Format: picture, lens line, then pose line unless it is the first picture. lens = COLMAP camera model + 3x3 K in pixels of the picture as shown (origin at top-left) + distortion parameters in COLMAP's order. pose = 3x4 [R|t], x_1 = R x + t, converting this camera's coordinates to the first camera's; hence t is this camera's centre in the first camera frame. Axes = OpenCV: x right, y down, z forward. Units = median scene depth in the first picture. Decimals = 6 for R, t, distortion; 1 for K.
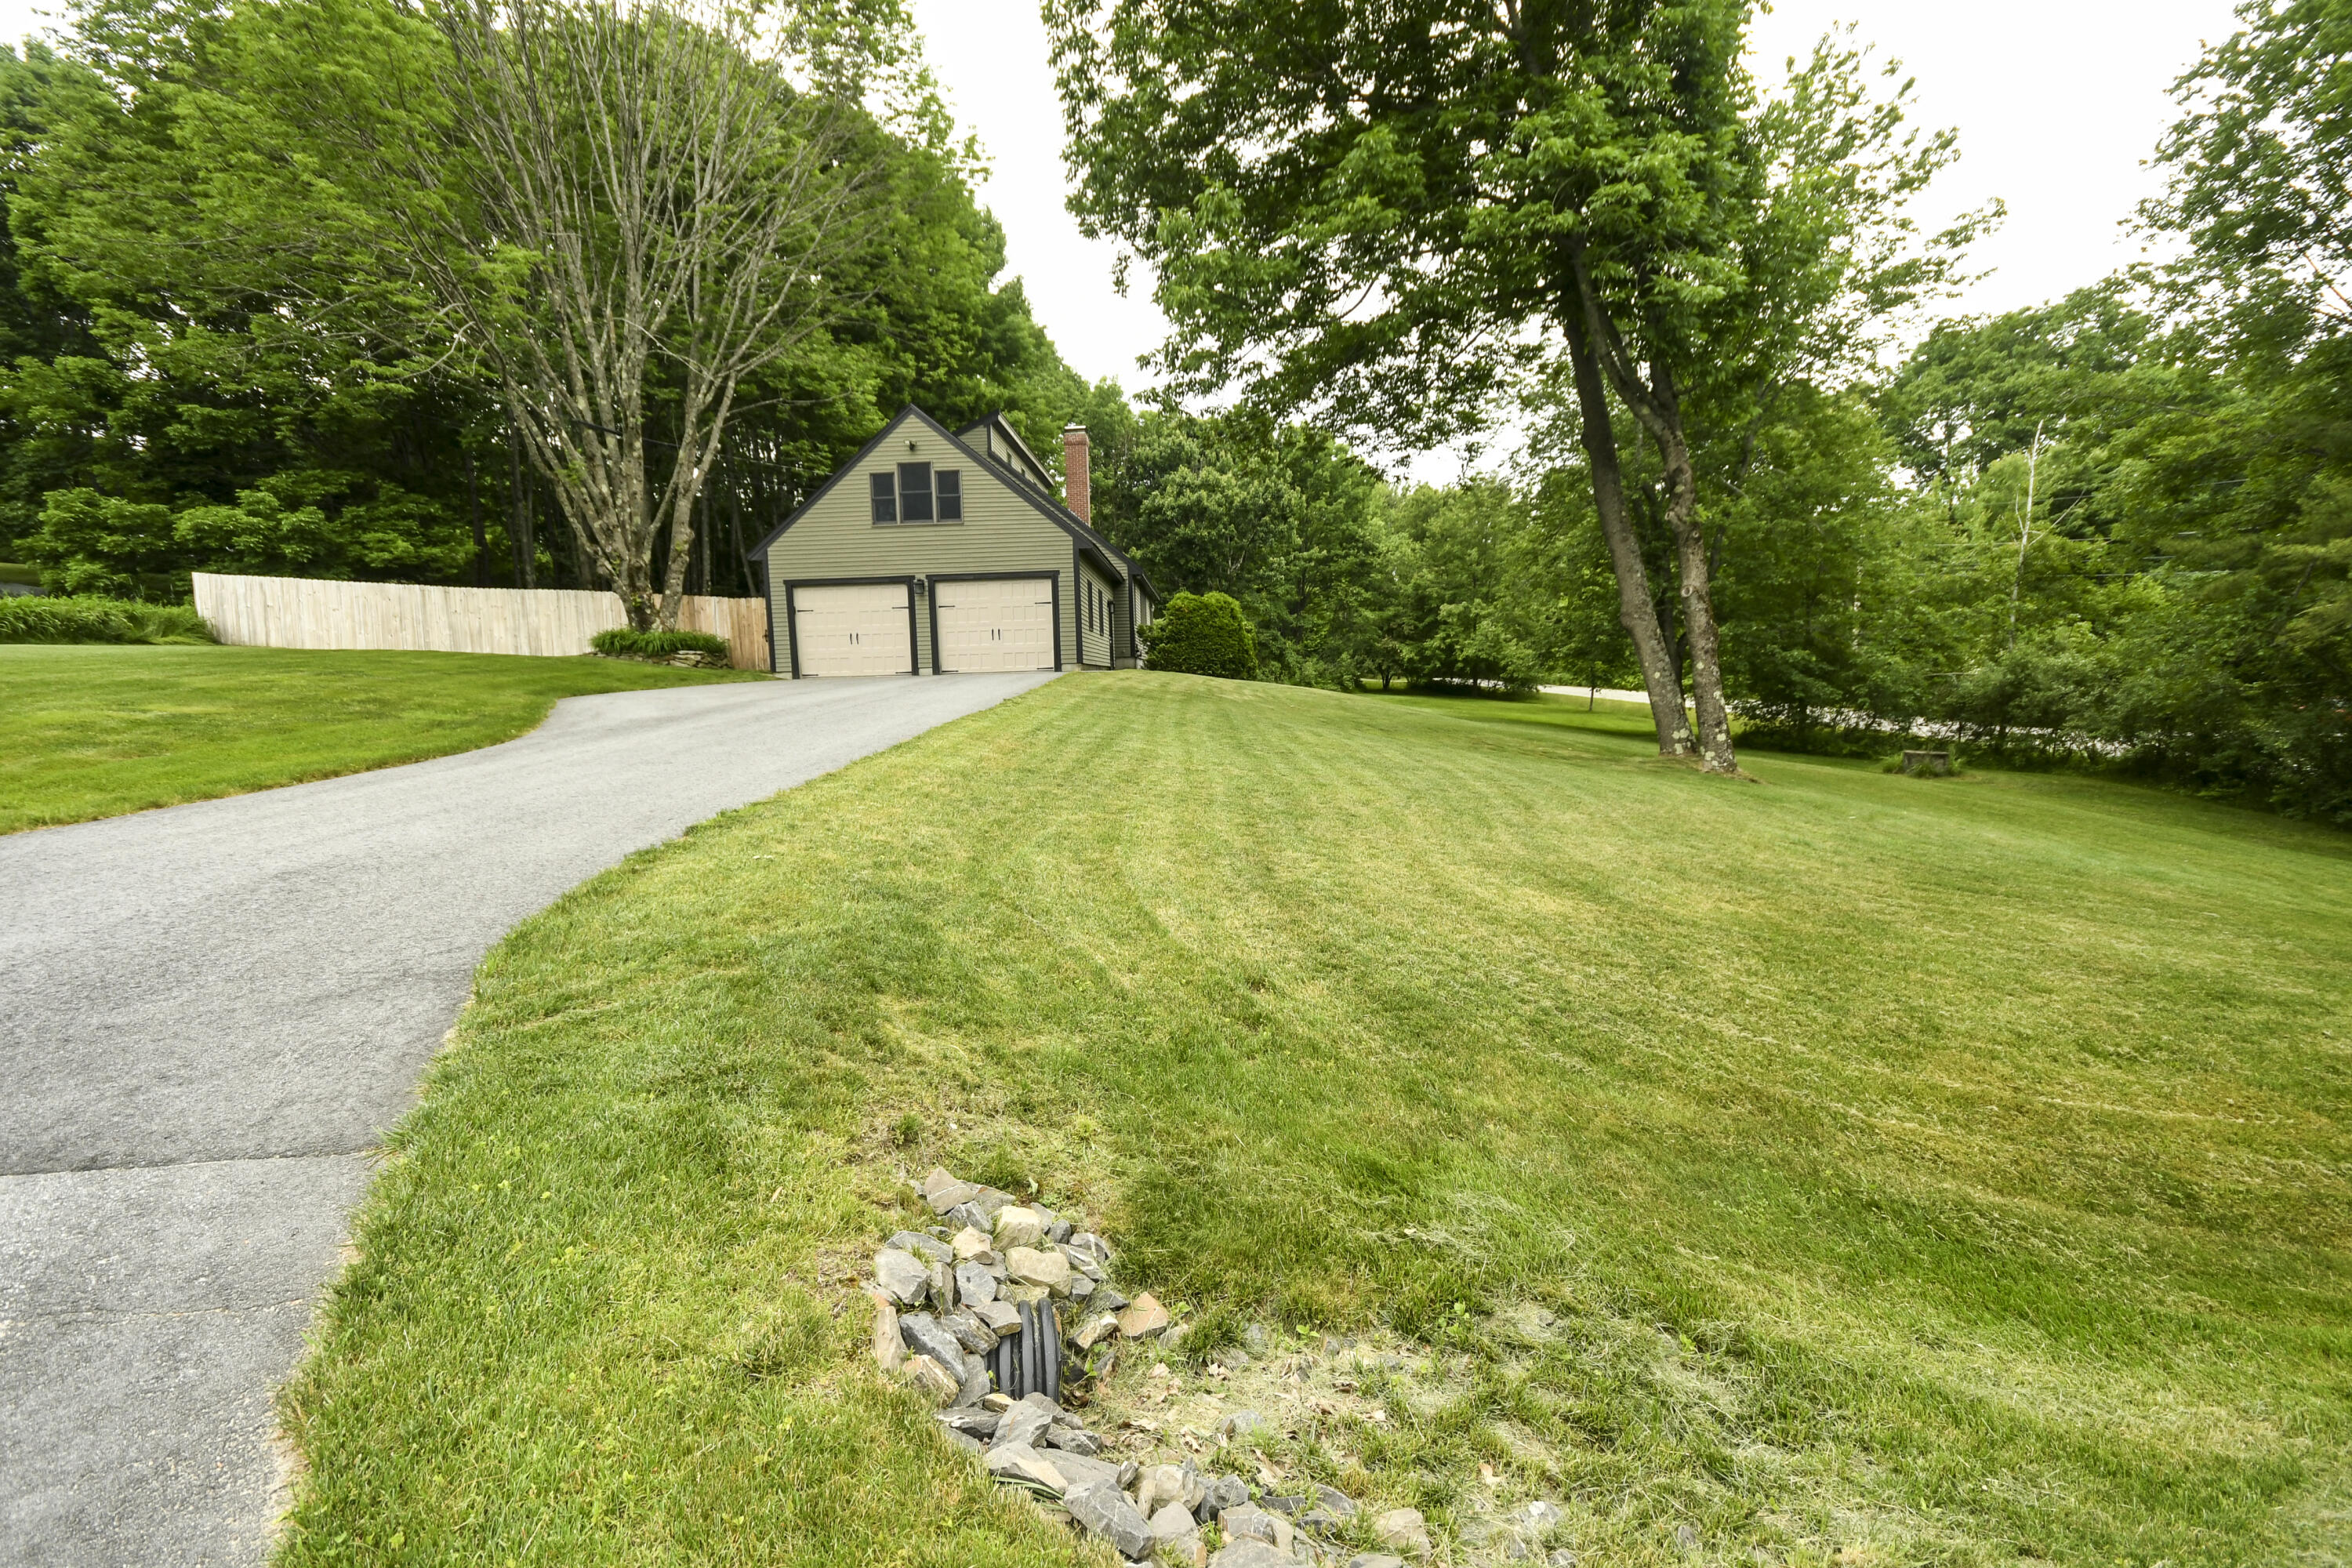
lens RADIAL K [[1030.2, 0, 1164.4], [0, 1030.2, 784.5], [0, 0, 1]] dist [0.027058, -0.014895]
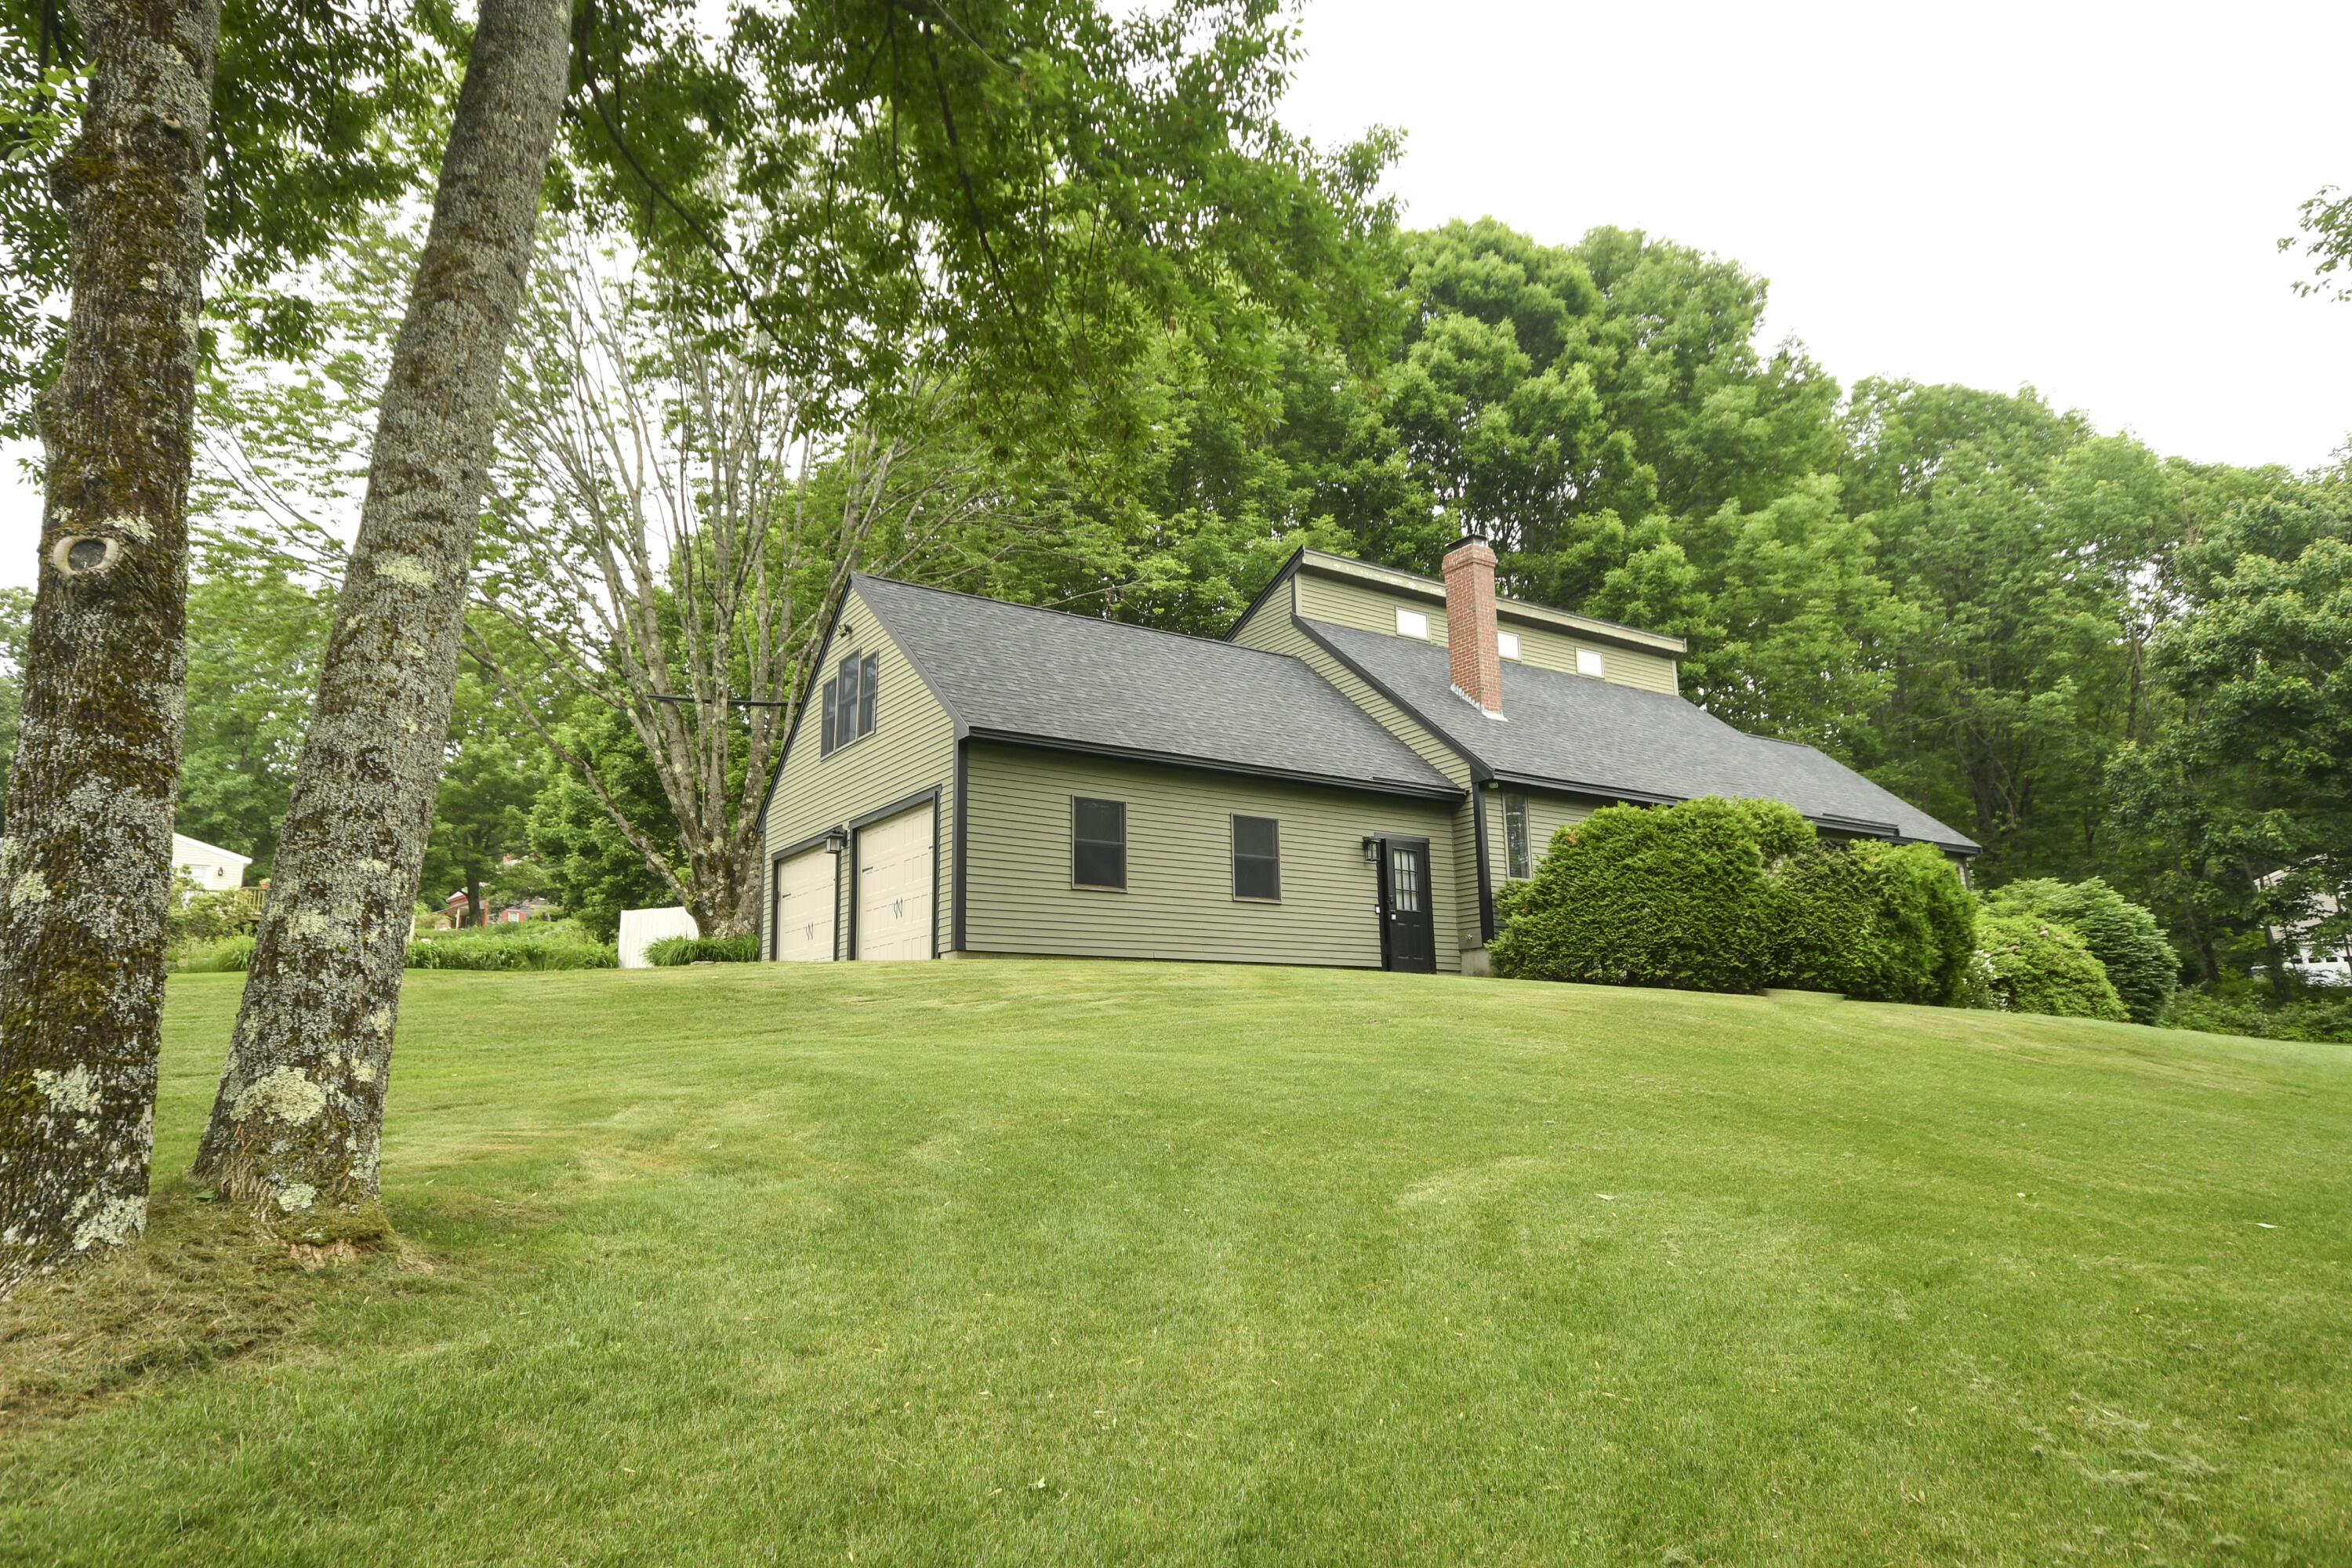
lens RADIAL K [[1417.0, 0, 1164.4], [0, 1417.0, 779.7], [0, 0, 1]] dist [0.035924, 0.001082]
pose [[0.590130, -0.145200, -0.794144, 0.553961], [-0.083909, 0.967333, -0.239218, -0.038531], [0.802936, 0.207806, 0.558668, 0.655494]]
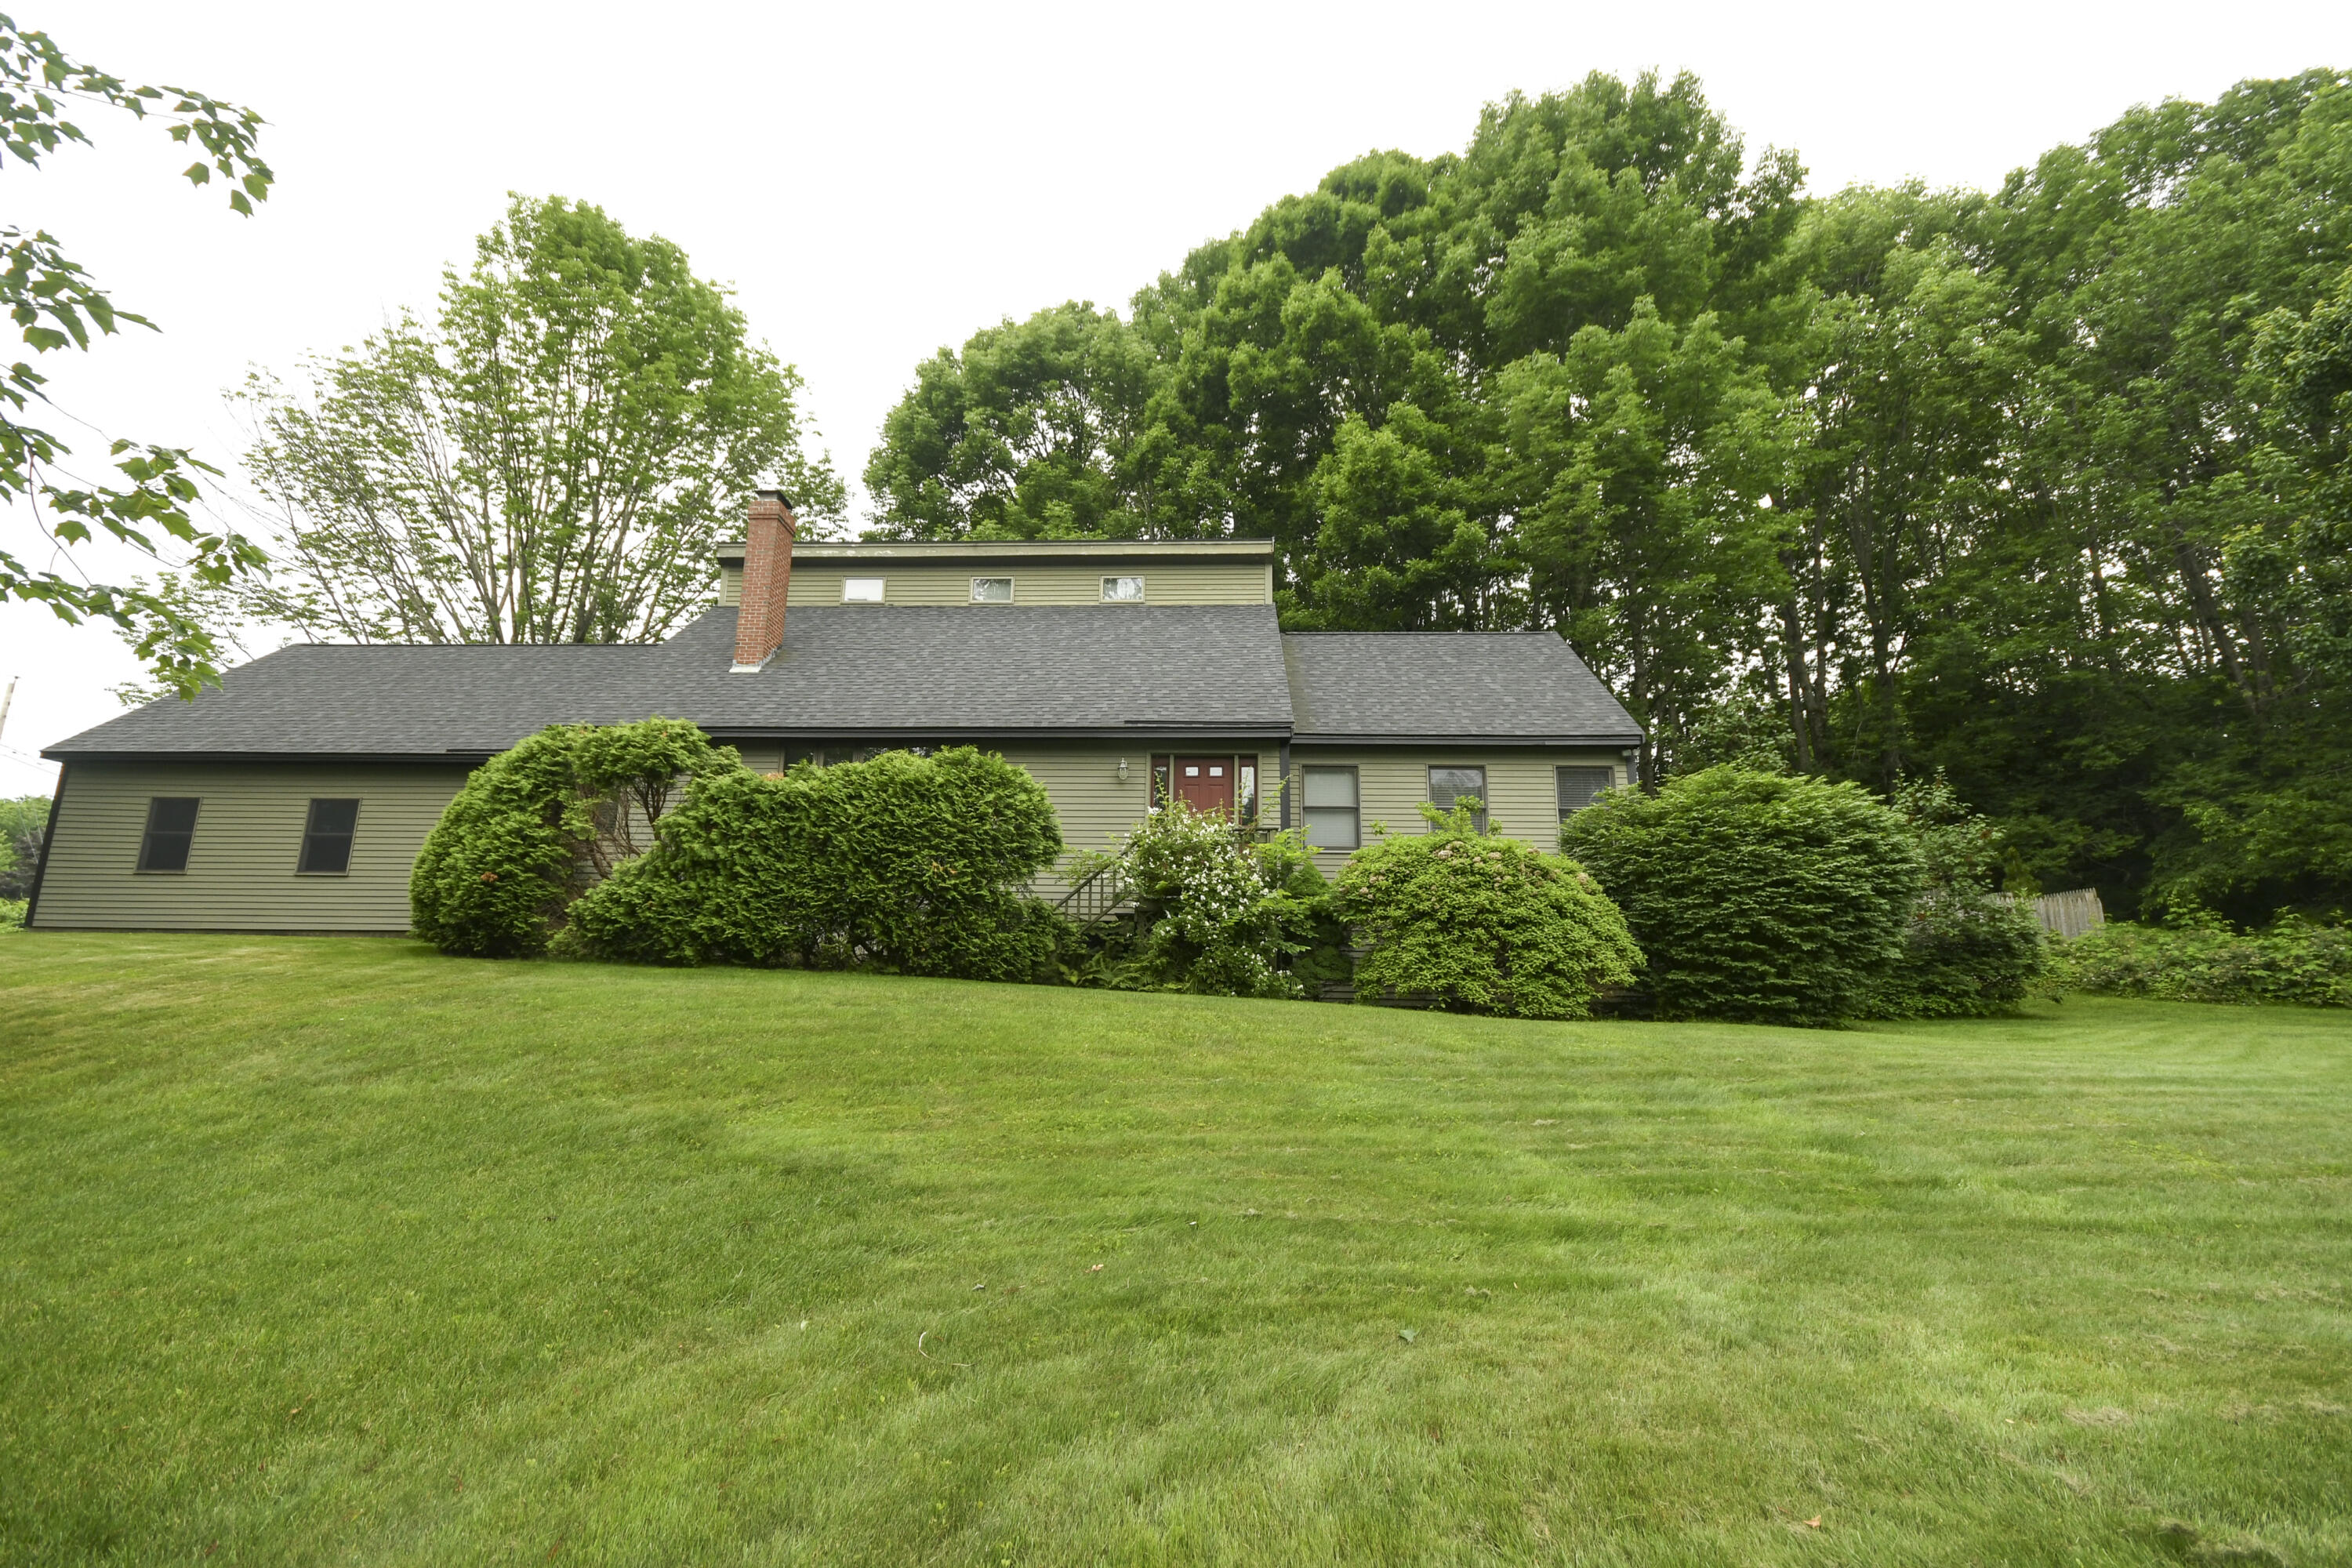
lens RADIAL K [[1030.2, 0, 1164.4], [0, 1030.2, 784.5], [0, 0, 1]] dist [0.027058, -0.014895]
pose [[-0.032044, -0.207538, -0.977702, 0.567851], [-0.122802, 0.971610, -0.202221, -0.158889], [0.991914, 0.113584, -0.056620, 1.734207]]
